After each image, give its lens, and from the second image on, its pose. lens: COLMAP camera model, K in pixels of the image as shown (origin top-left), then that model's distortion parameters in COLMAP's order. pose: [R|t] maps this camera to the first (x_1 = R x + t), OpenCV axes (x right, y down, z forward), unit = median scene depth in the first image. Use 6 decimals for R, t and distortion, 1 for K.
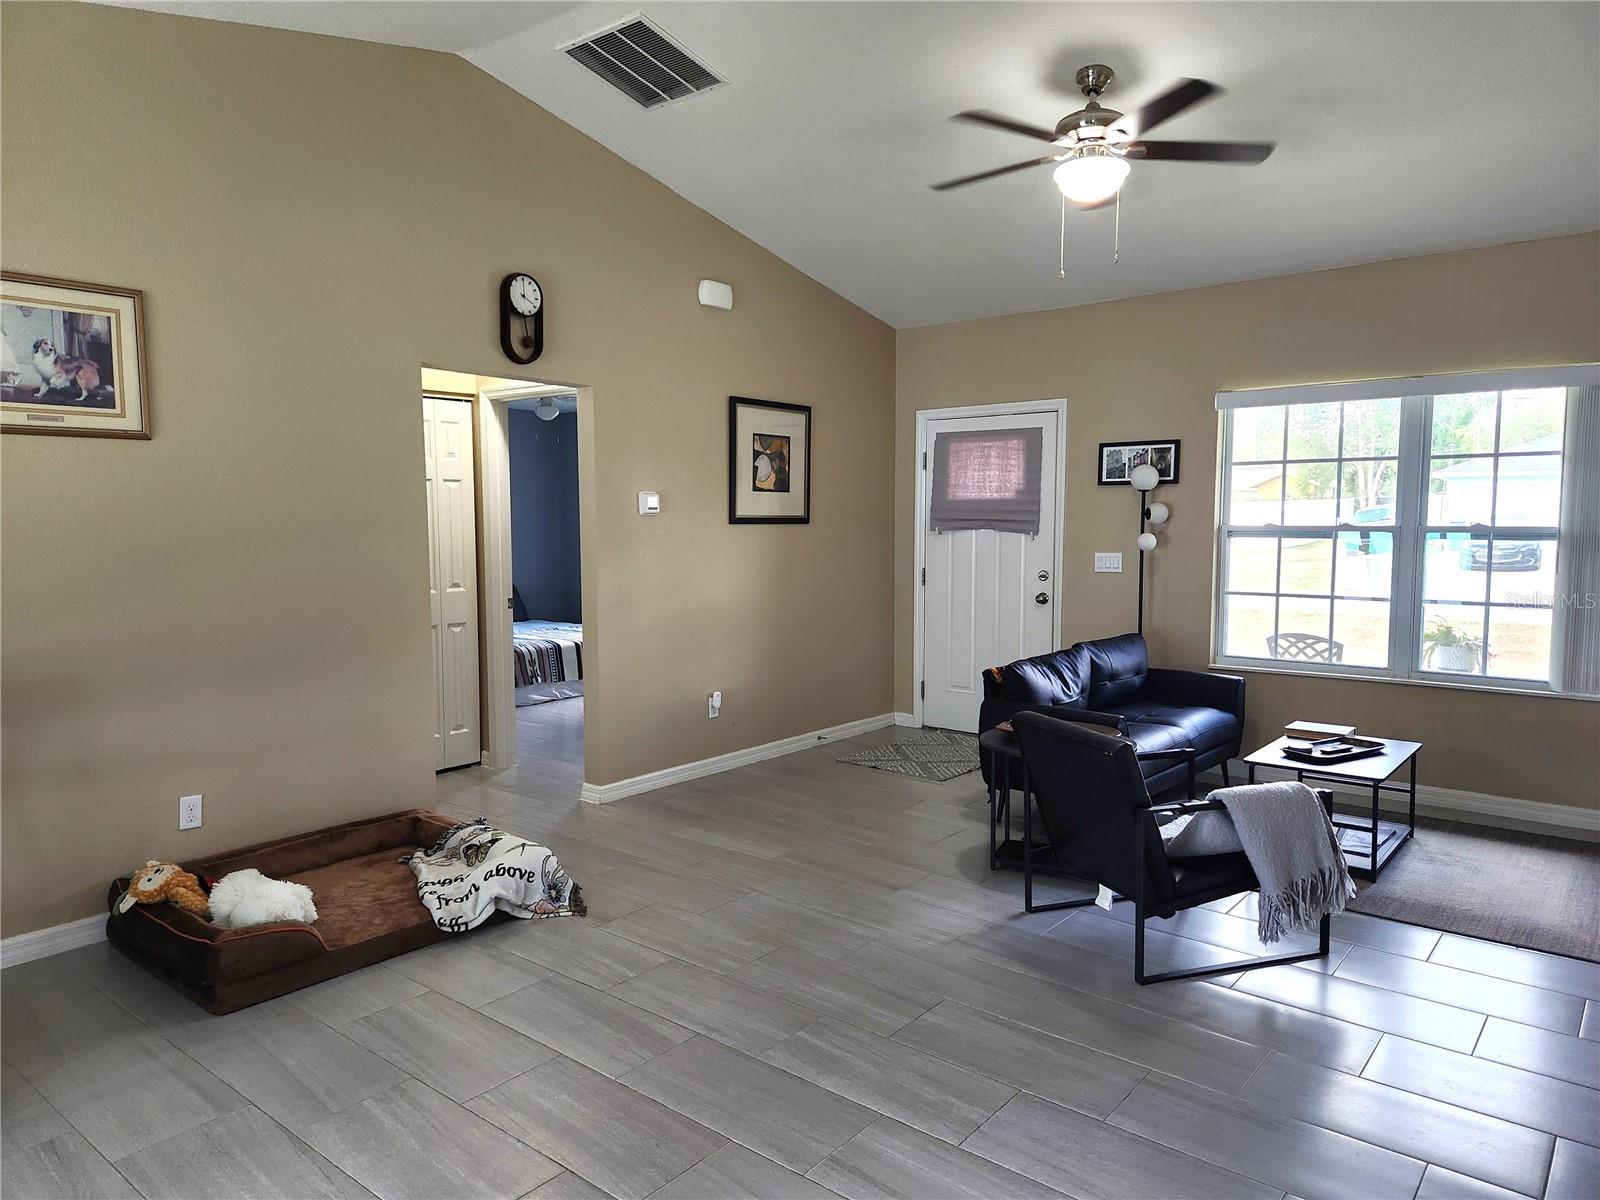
lens RADIAL K [[1067.4, 0, 821.7], [0, 1067.4, 605.3], [0, 0, 1]] dist [0.048761, -0.002693]
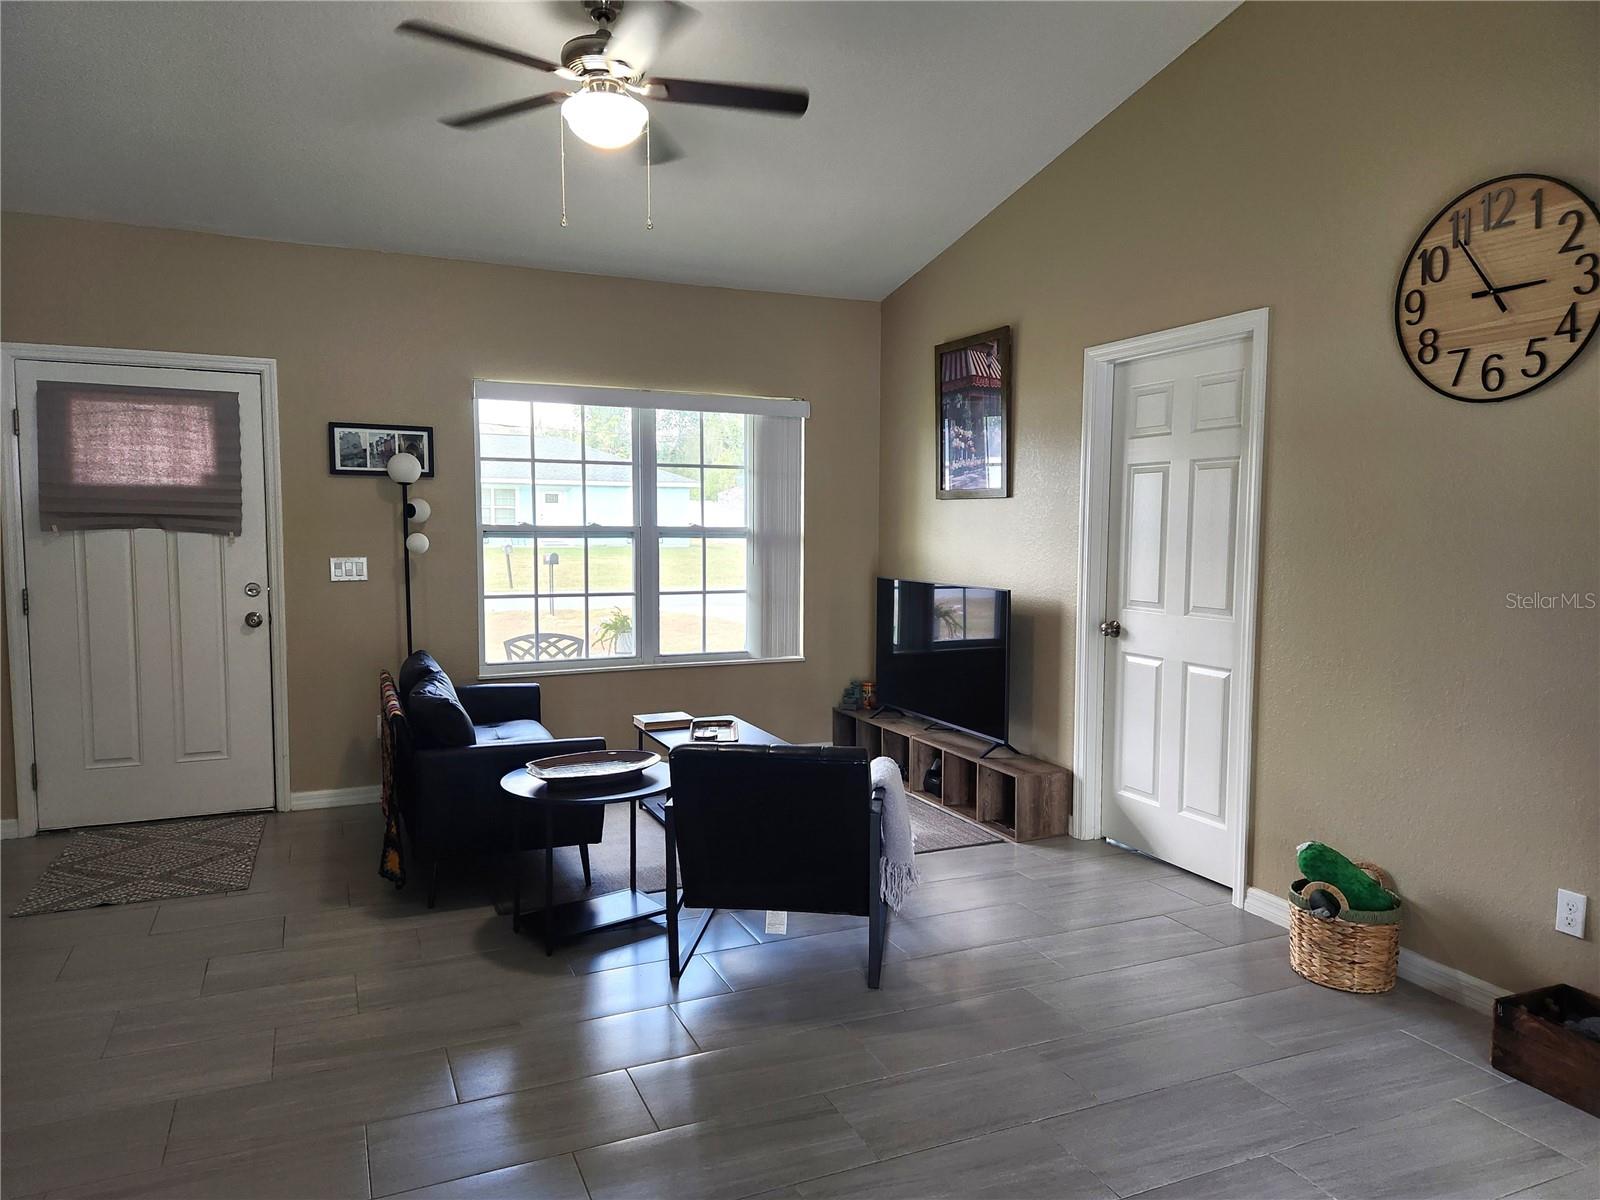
lens RADIAL K [[1067.4, 0, 821.7], [0, 1067.4, 605.3], [0, 0, 1]] dist [0.048761, -0.002693]
pose [[0.450763, -0.068313, 0.890026, -0.318567], [0.065037, 0.996931, 0.043580, -0.025895], [-0.890271, 0.038241, 0.453822, 0.318545]]
